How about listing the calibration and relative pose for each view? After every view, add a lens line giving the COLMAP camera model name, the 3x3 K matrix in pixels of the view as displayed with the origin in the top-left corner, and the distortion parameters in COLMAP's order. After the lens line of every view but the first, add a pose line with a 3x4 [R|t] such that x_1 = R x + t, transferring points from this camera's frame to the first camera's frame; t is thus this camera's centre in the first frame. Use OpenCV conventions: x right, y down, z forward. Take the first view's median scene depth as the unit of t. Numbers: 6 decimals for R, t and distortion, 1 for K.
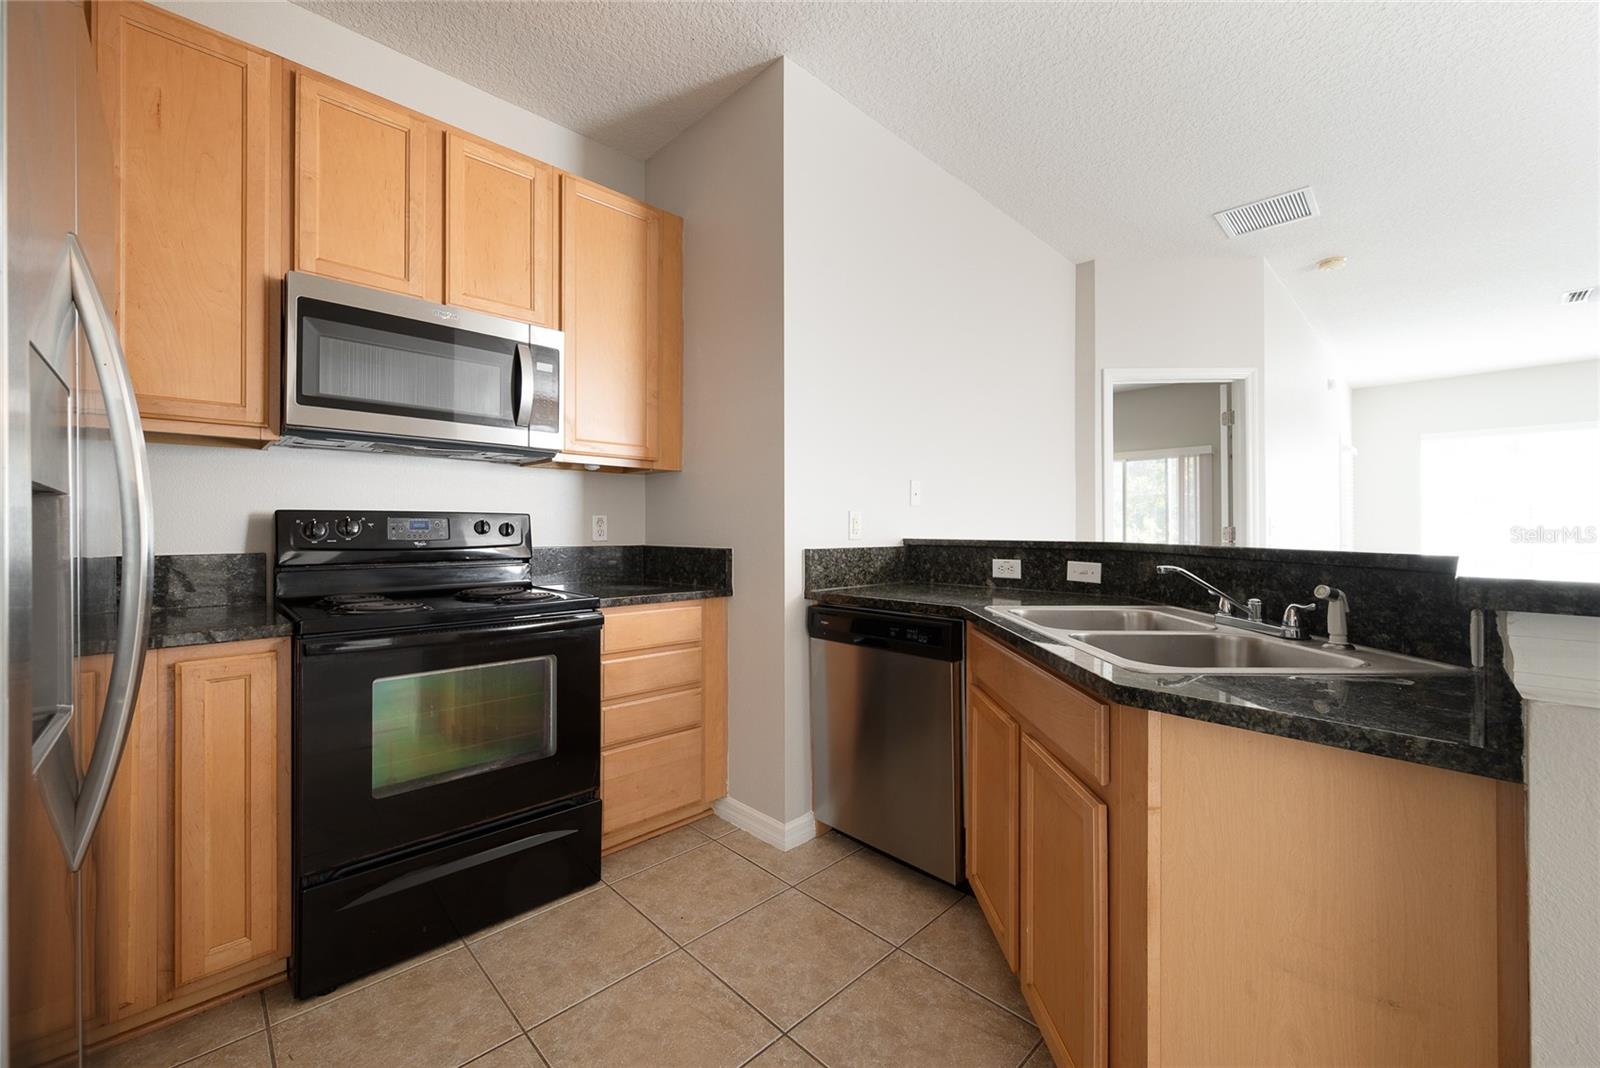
lens RADIAL K [[623.7, 0, 810.7], [0, 623.7, 531.0], [0, 0, 1]] dist [-0.001837, -0.000501]
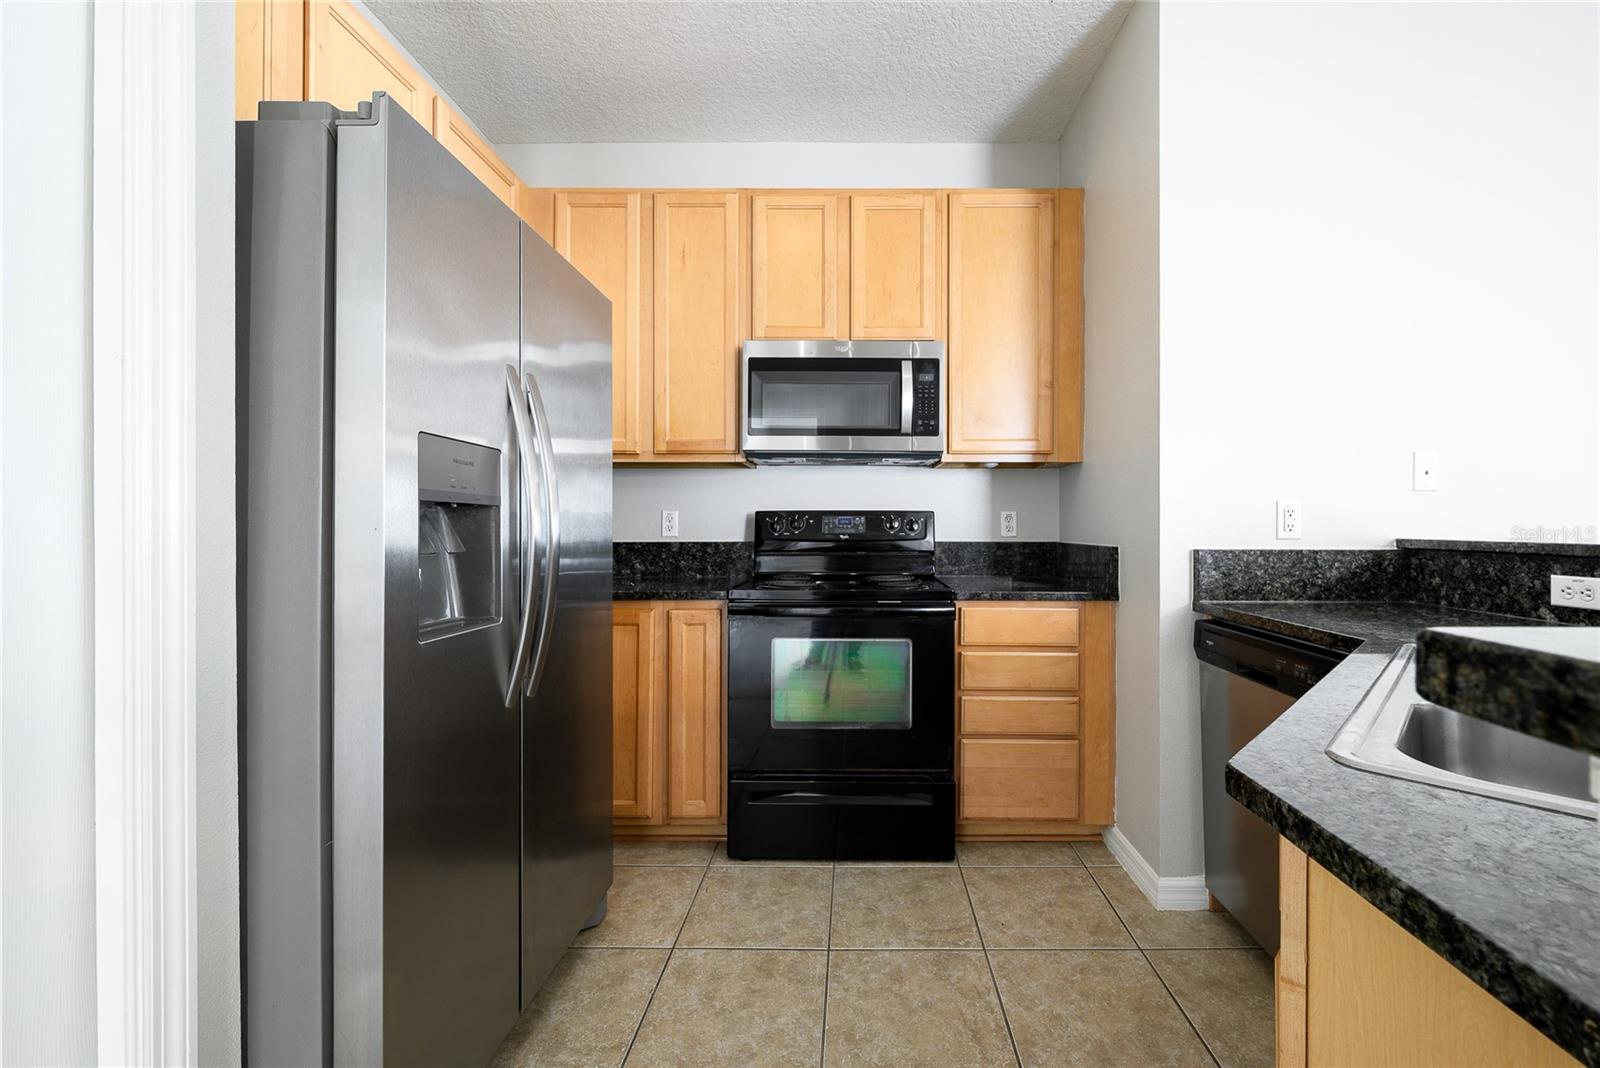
lens RADIAL K [[623.7, 0, 815.0], [0, 623.7, 529.4], [0, 0, 1]] dist [-0.001837, -0.000501]
pose [[0.720601, 0.005462, -0.693329, 0.200065], [-0.003336, 0.999985, 0.004411, 0.001035], [0.693342, -0.000866, 0.720608, 0.076536]]
